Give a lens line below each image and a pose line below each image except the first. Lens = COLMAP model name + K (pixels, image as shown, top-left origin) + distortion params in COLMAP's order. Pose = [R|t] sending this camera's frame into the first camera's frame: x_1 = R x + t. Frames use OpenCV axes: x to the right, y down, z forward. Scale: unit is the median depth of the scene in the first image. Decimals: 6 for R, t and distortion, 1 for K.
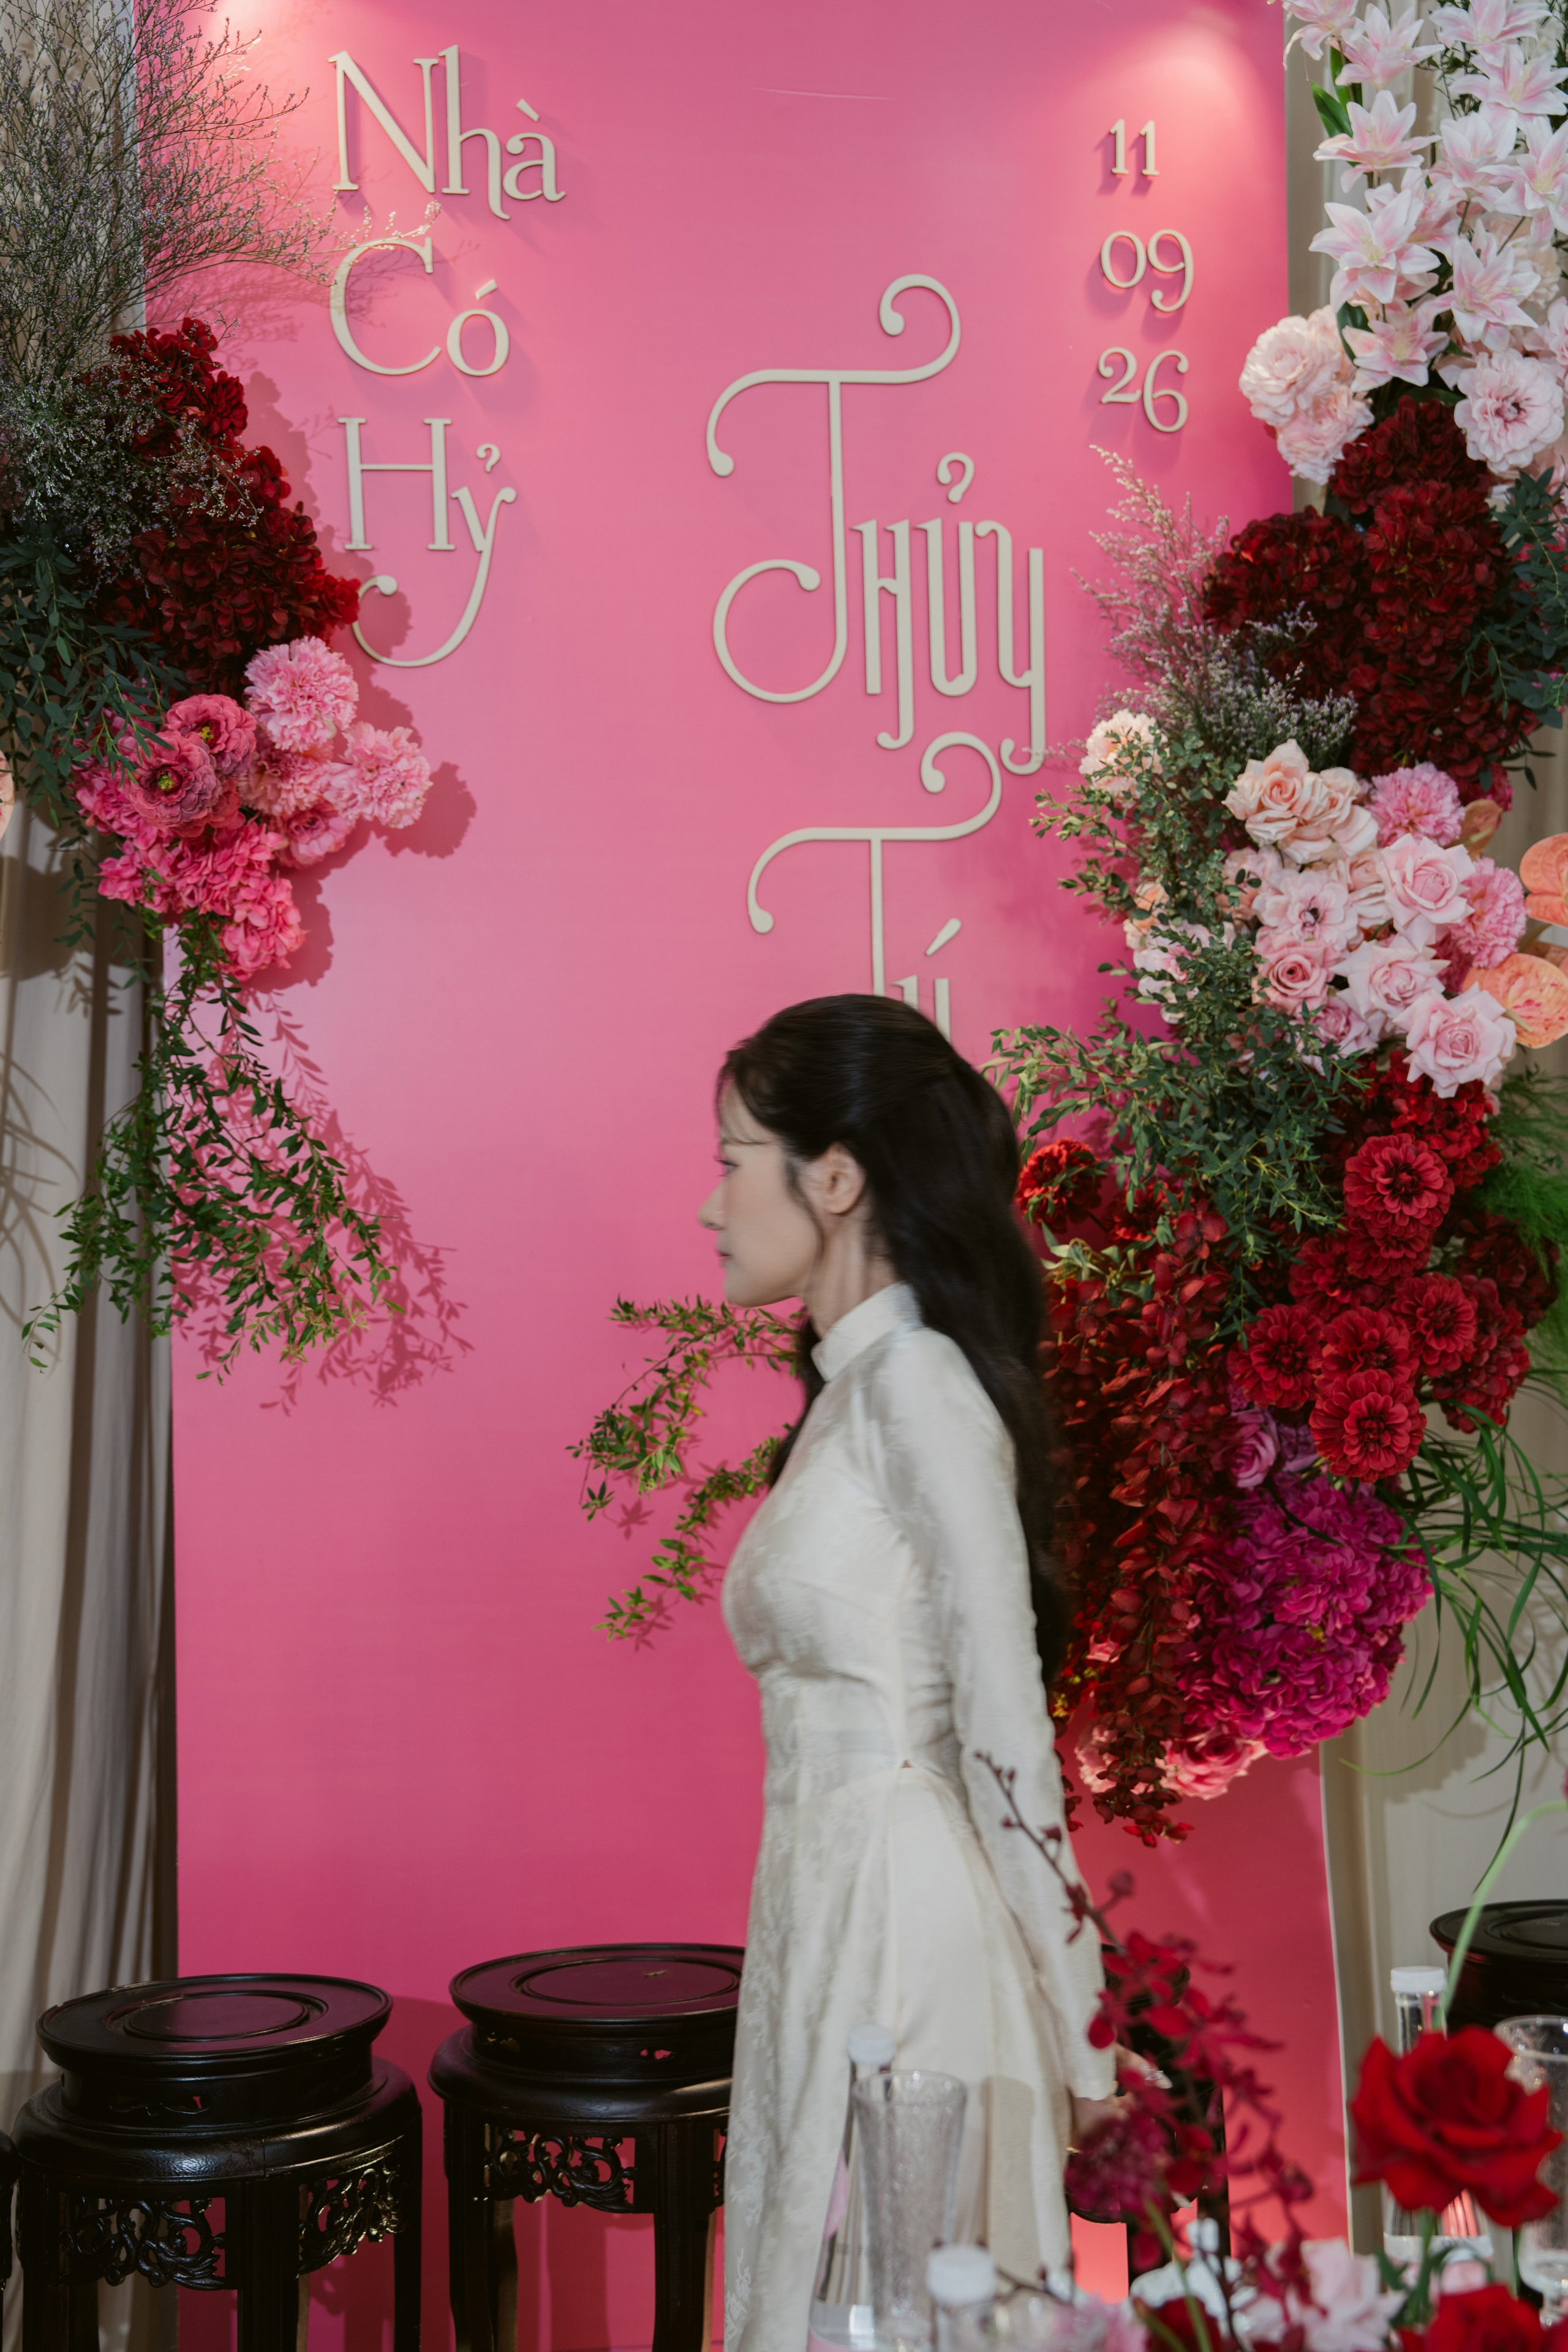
lens RADIAL K [[3228.7, 0, 783.7], [0, 3228.7, 1176.5], [0, 0, 1]] dist [-0.000016, -0.000039]
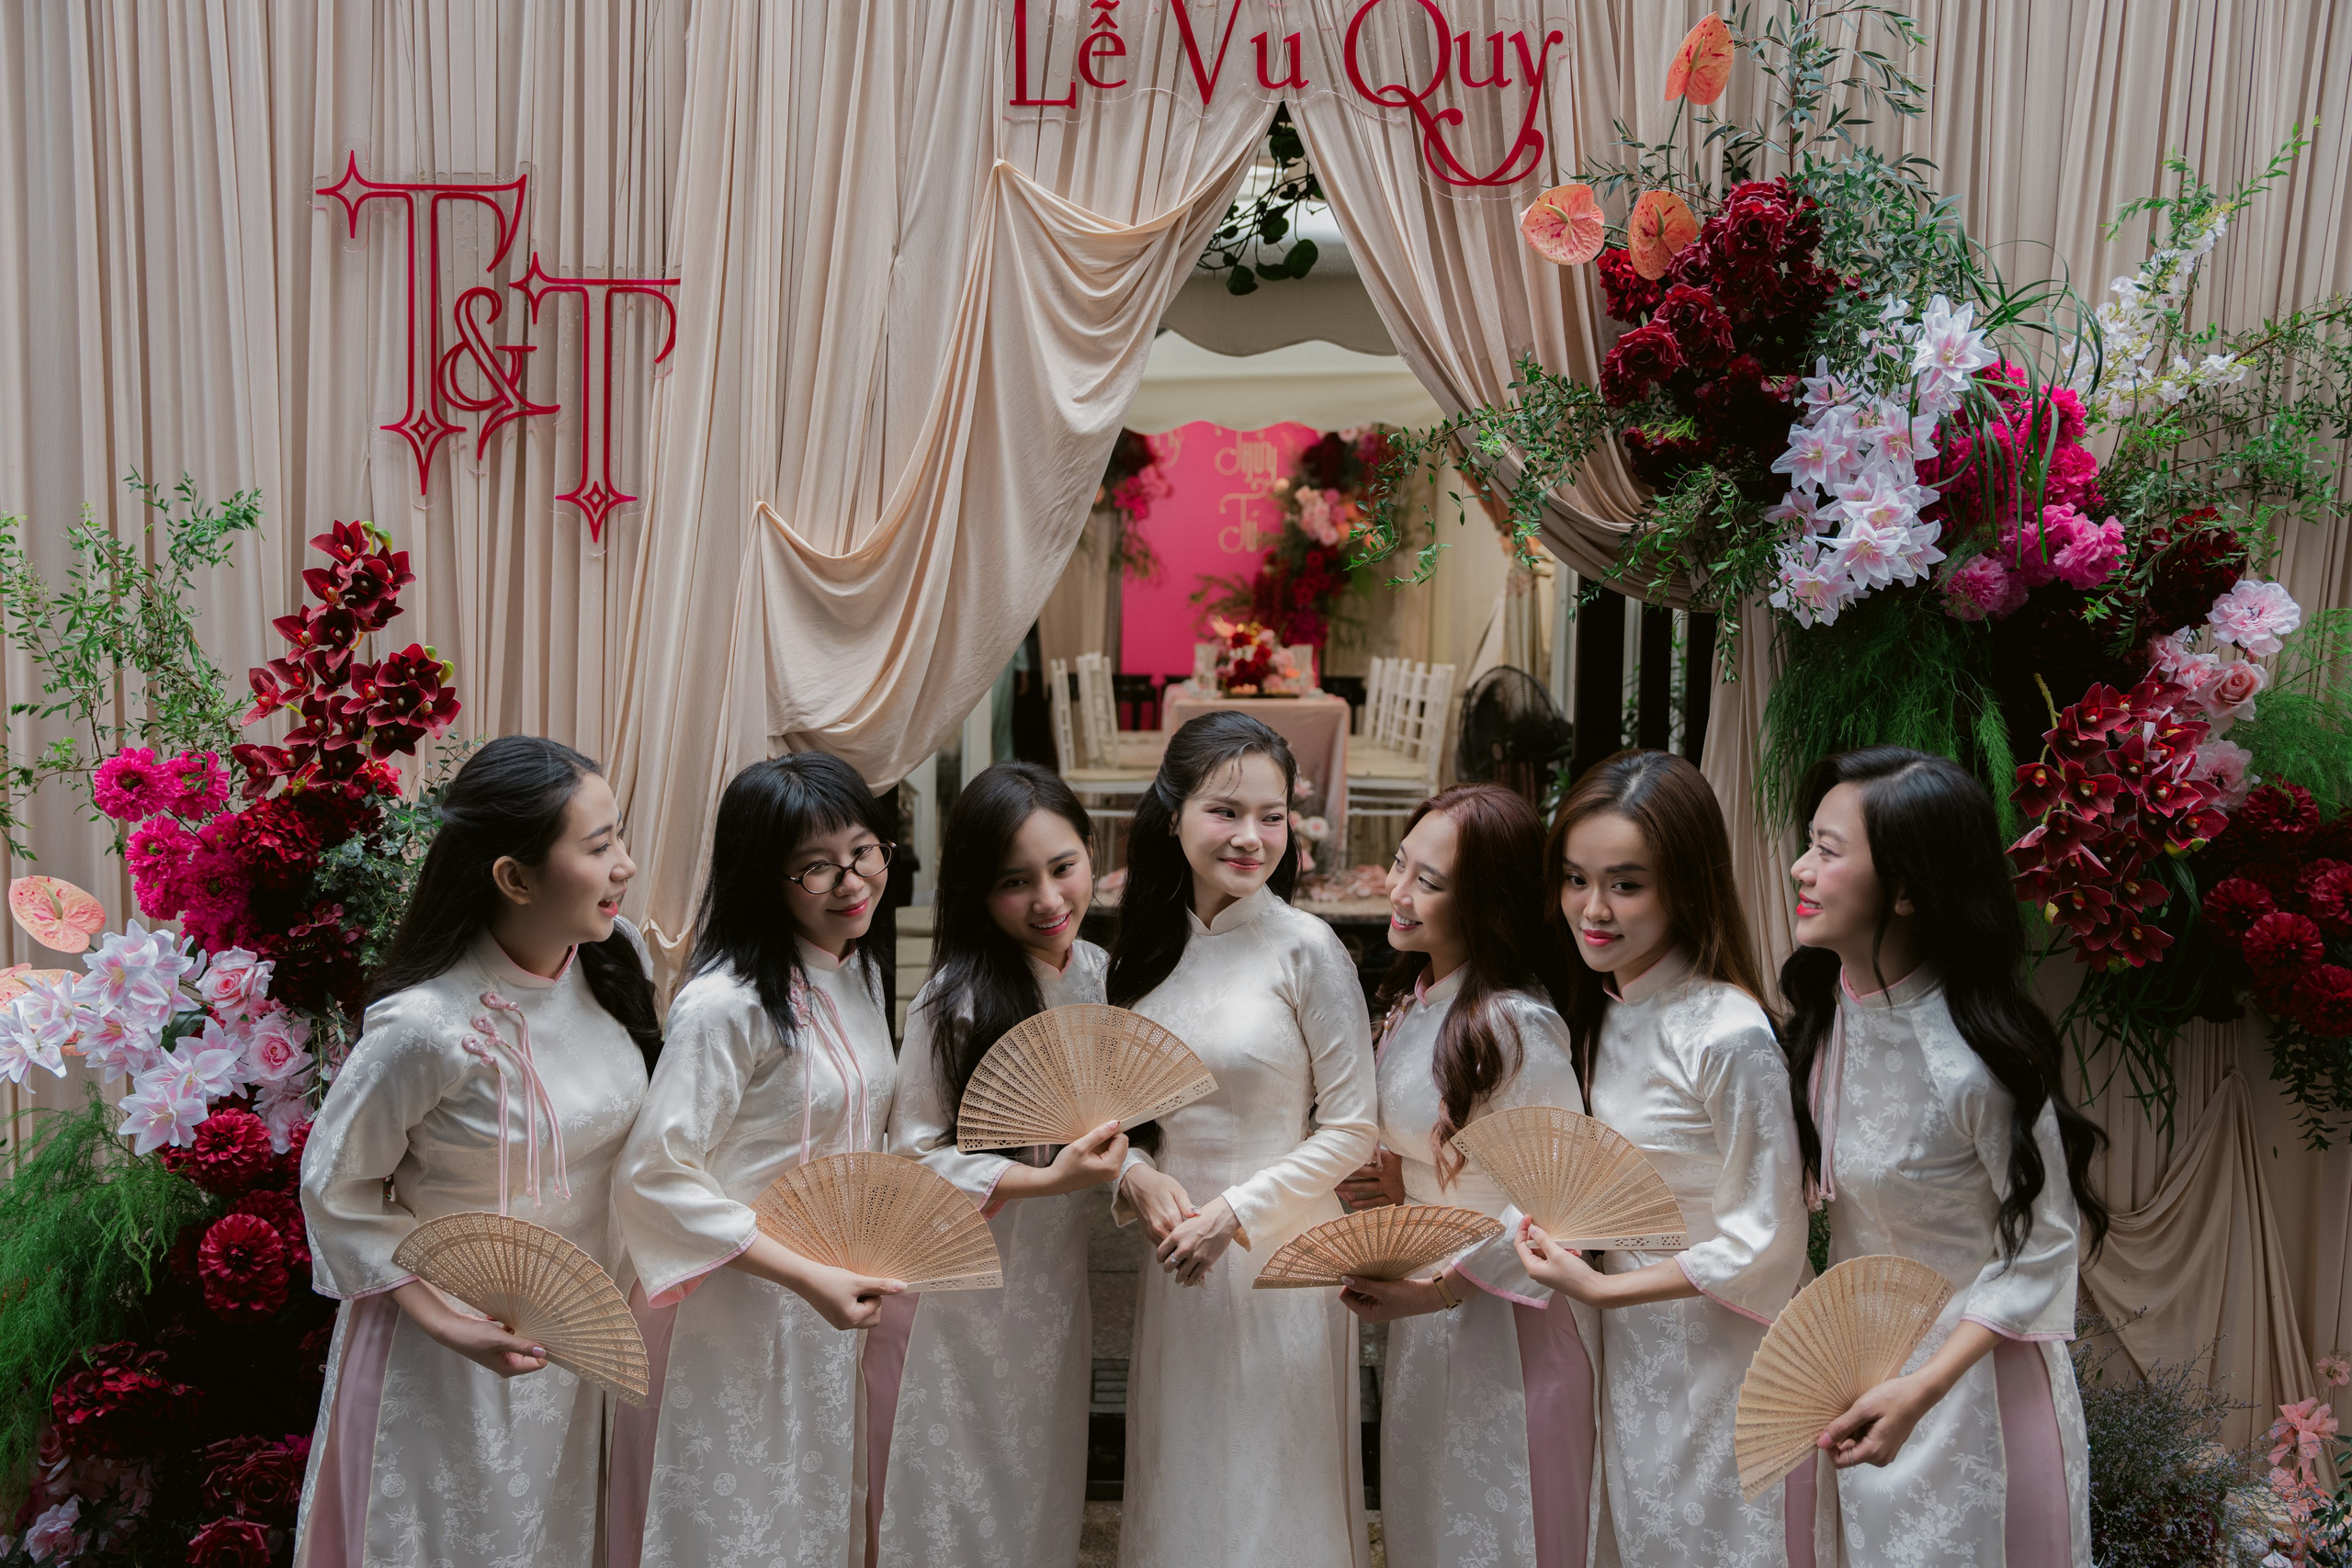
lens RADIAL K [[2225.0, 0, 1170.6], [0, 2225.0, 790.5], [0, 0, 1]] dist [-0.016313, 0.082384]
pose [[0.991133, 0.050158, -0.123046, 0.446185], [-0.039939, 0.995652, 0.084153, 0.093917], [0.126732, -0.078492, 0.988827, -3.224716]]
